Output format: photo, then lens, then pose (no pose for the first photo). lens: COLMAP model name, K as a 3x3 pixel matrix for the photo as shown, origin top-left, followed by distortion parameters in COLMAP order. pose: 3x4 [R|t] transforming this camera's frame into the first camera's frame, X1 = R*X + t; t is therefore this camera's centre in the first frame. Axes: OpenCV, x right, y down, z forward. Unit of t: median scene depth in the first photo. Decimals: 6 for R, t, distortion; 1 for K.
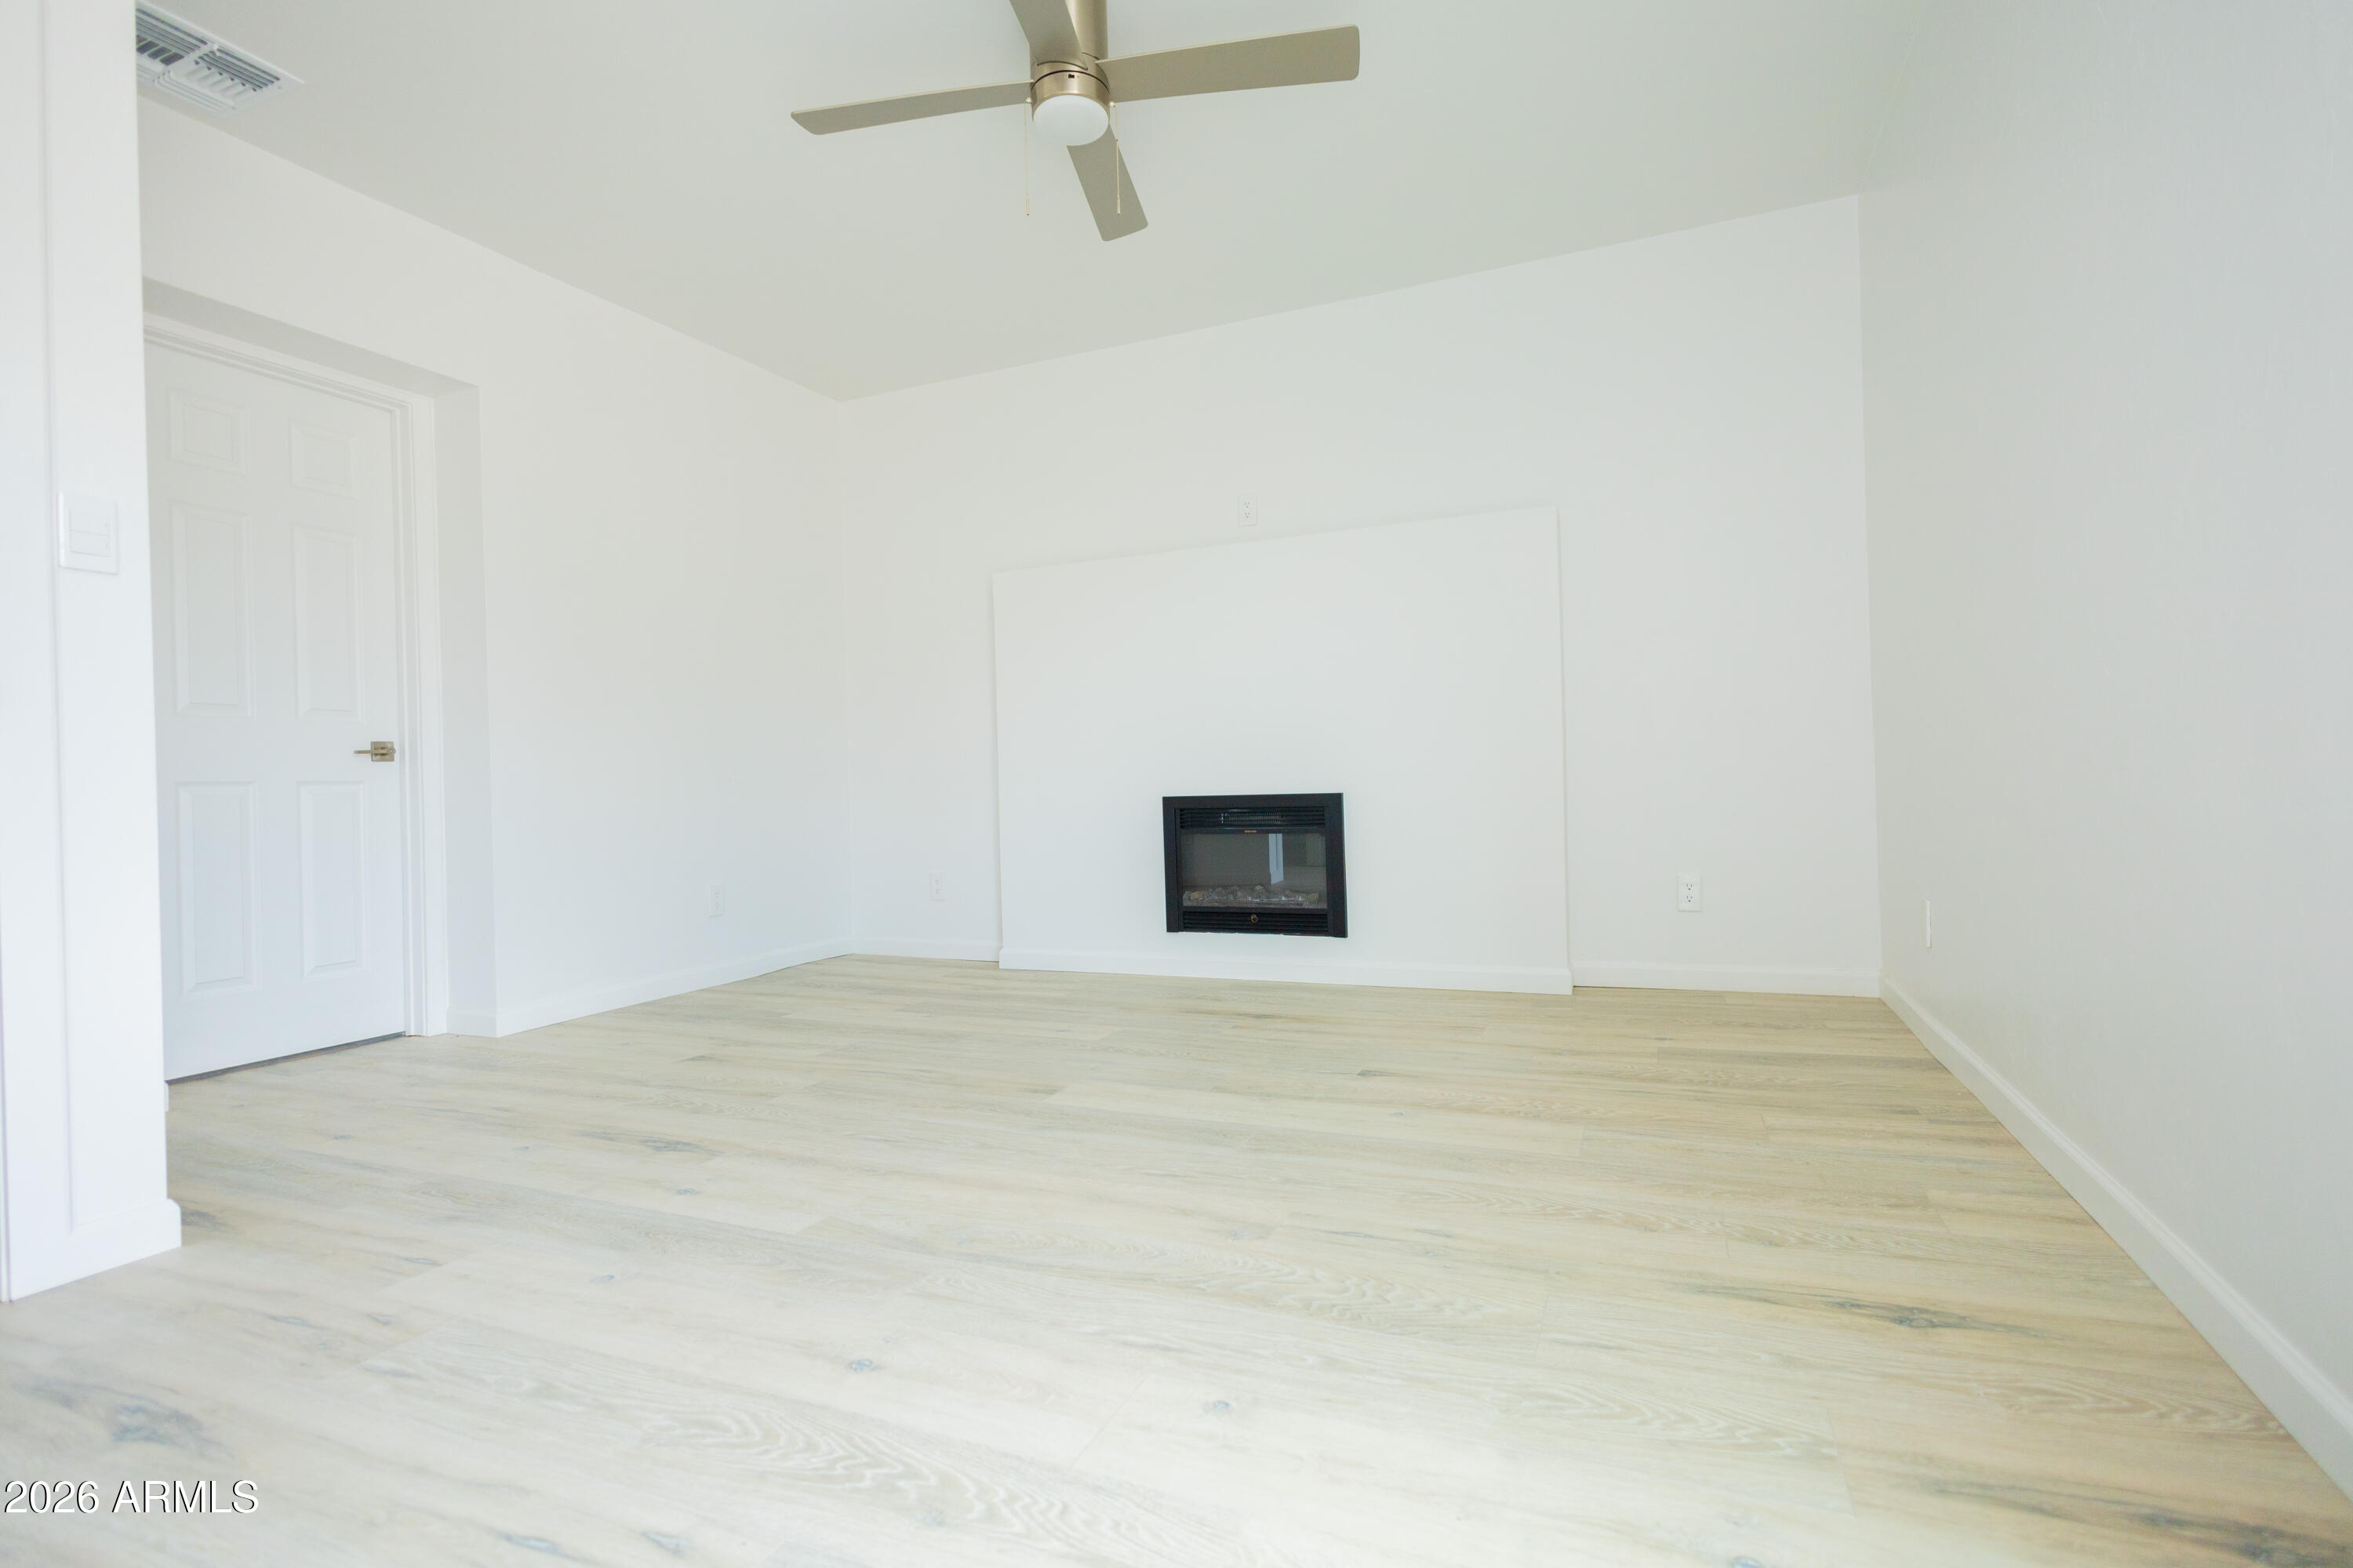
lens RADIAL K [[1079.2, 0, 1172.8], [0, 1079.2, 771.8], [0, 0, 1]] dist [0.002453, -0.000141]
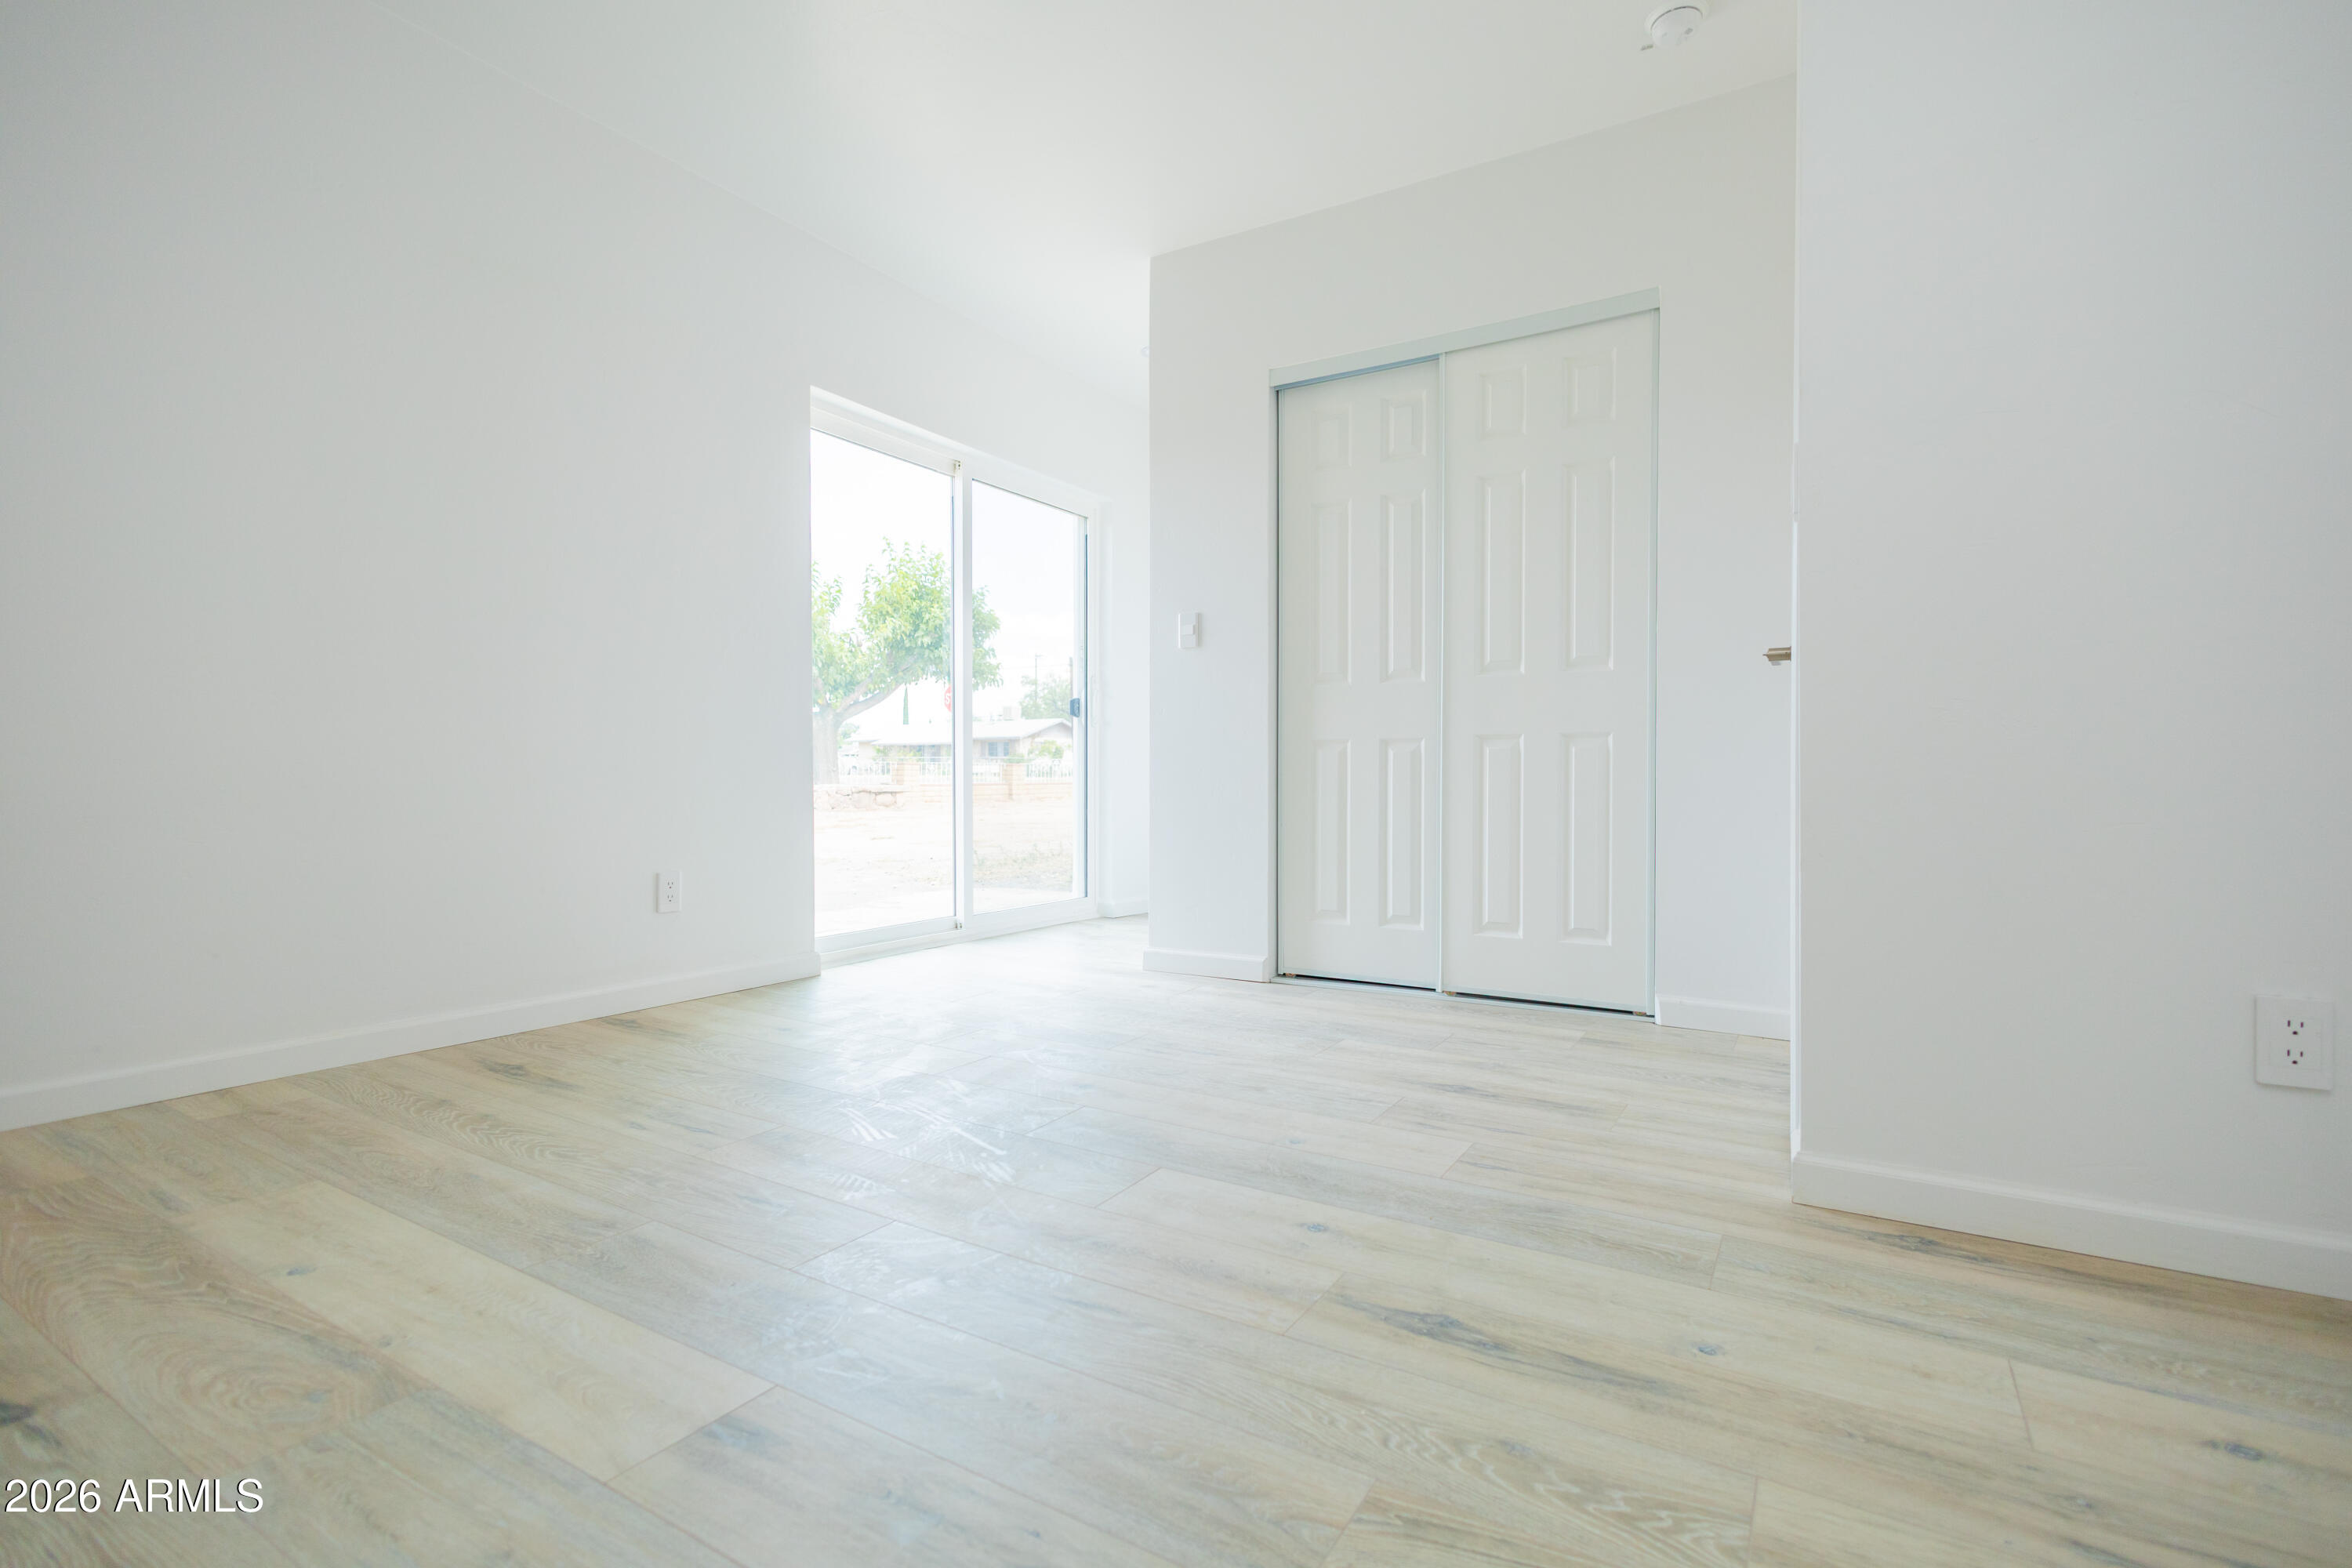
lens RADIAL K [[1078.7, 0, 1178.1], [0, 1078.7, 781.8], [0, 0, 1]] dist [0.002453, -0.000141]
pose [[-0.989368, 0.026356, 0.143025, -0.467305], [0.025077, 0.999628, -0.010739, 0.056060], [-0.143255, -0.007038, -0.989661, 1.805146]]
